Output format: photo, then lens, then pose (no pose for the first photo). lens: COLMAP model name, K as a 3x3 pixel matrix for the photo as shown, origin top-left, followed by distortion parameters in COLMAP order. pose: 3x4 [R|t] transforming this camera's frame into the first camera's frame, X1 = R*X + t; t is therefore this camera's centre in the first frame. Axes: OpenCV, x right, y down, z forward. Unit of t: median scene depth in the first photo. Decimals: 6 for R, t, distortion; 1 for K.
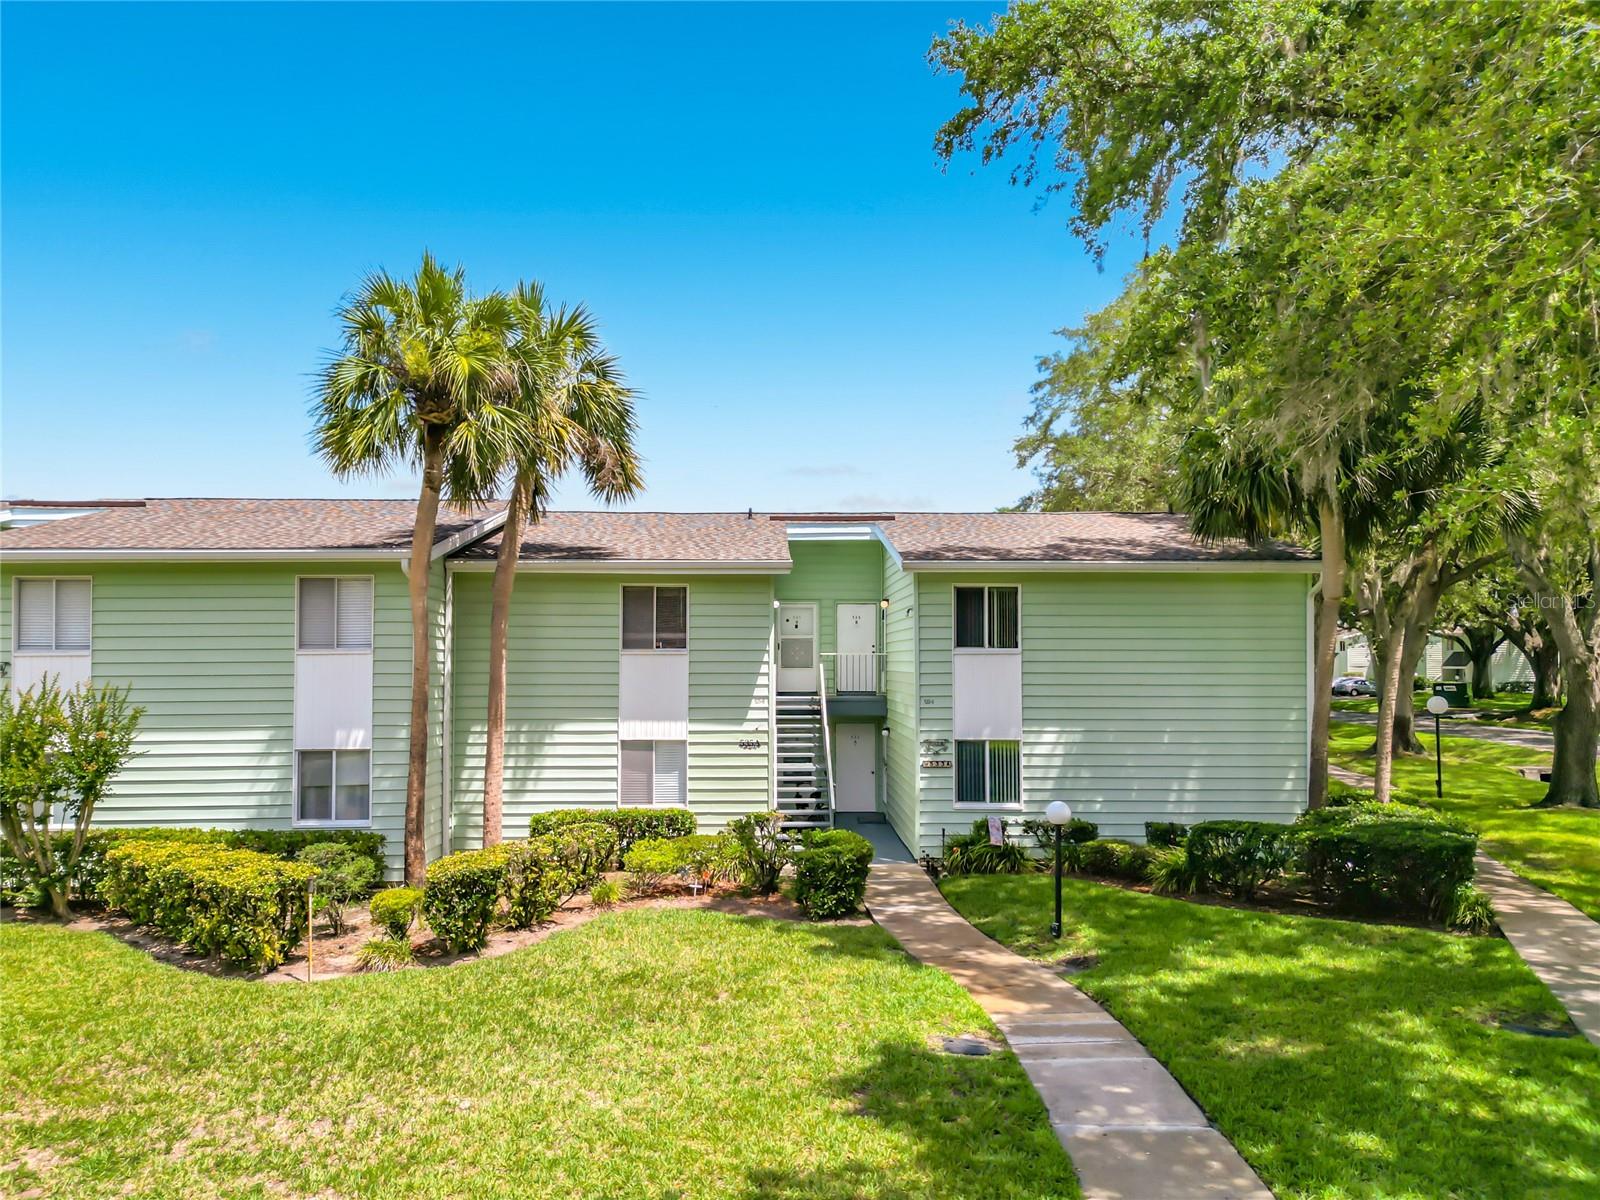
lens RADIAL K [[1136.0, 0, 810.3], [0, 1136.0, 621.6], [0, 0, 1]] dist [0.035302, -0.005994]
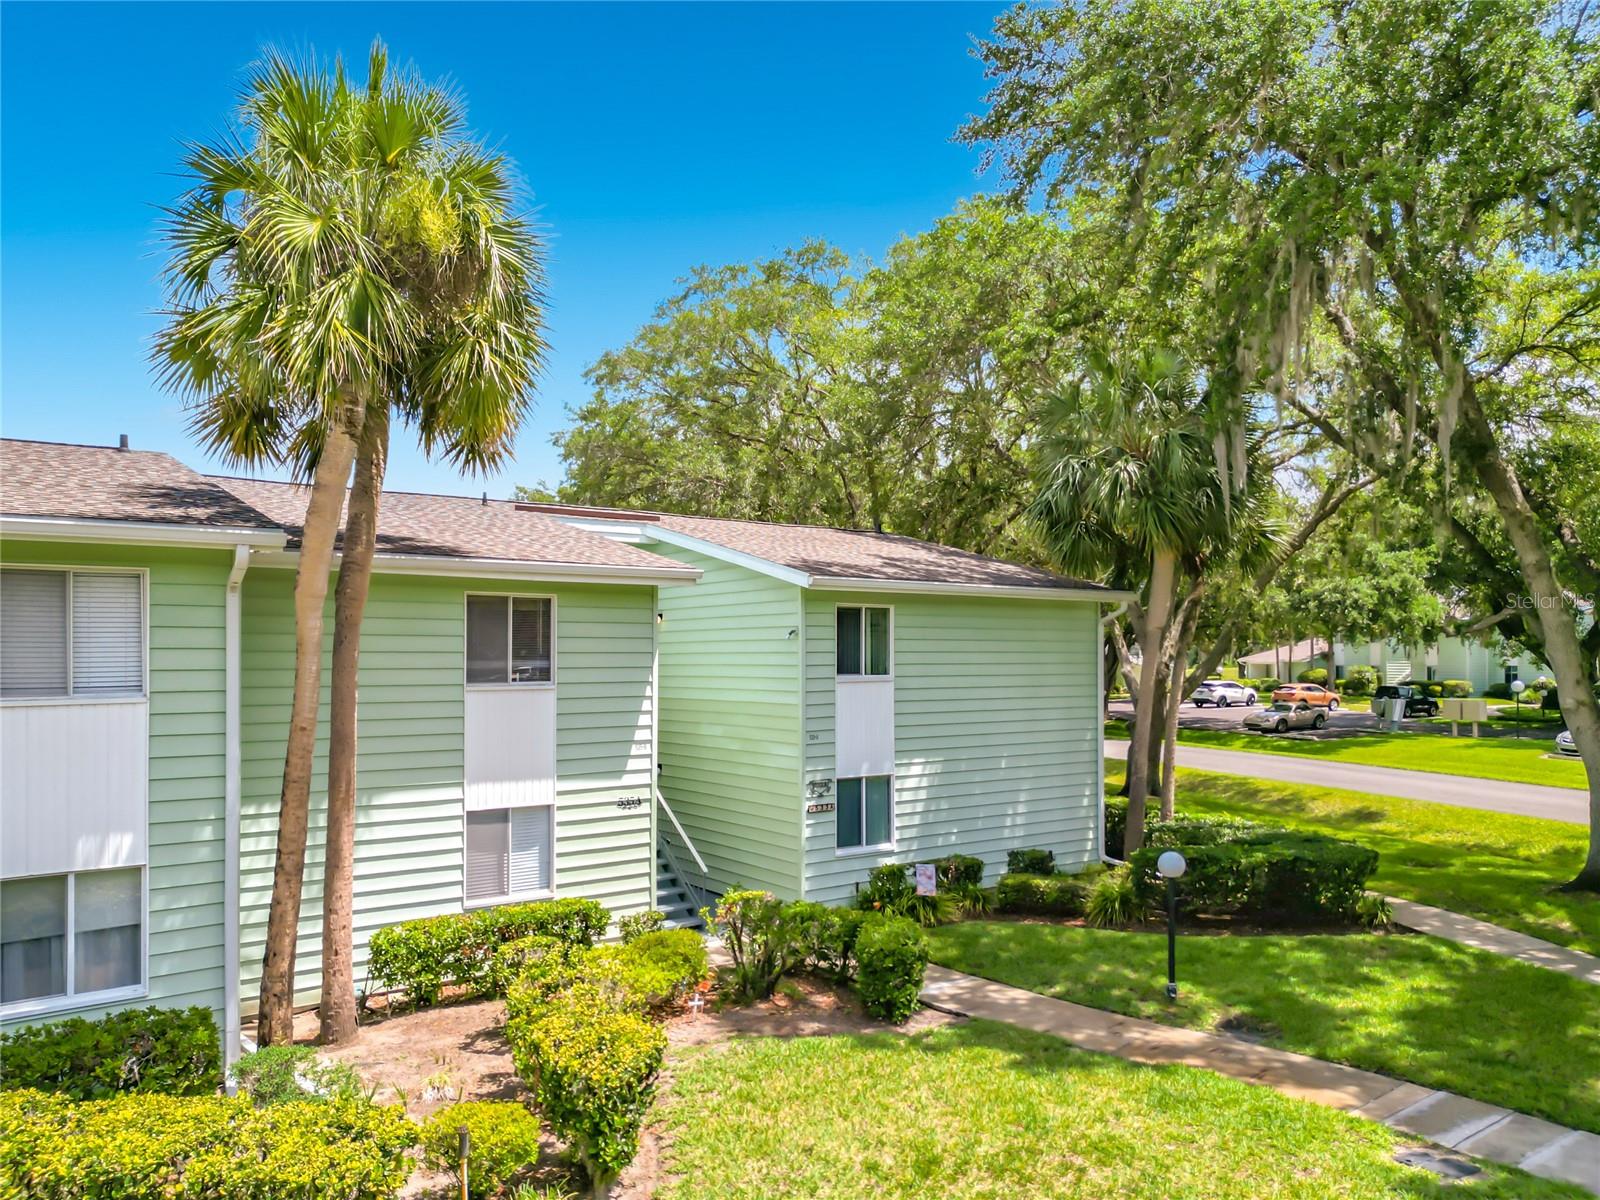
lens RADIAL K [[1133.2, 0, 799.2], [0, 1133.2, 641.8], [0, 0, 1]] dist [0.103141, -0.086890]
pose [[0.823742, 0.002893, 0.566957, -0.399060], [-0.013312, 0.999810, 0.014241, -0.014916], [-0.566808, -0.019278, 0.823624, 0.290896]]
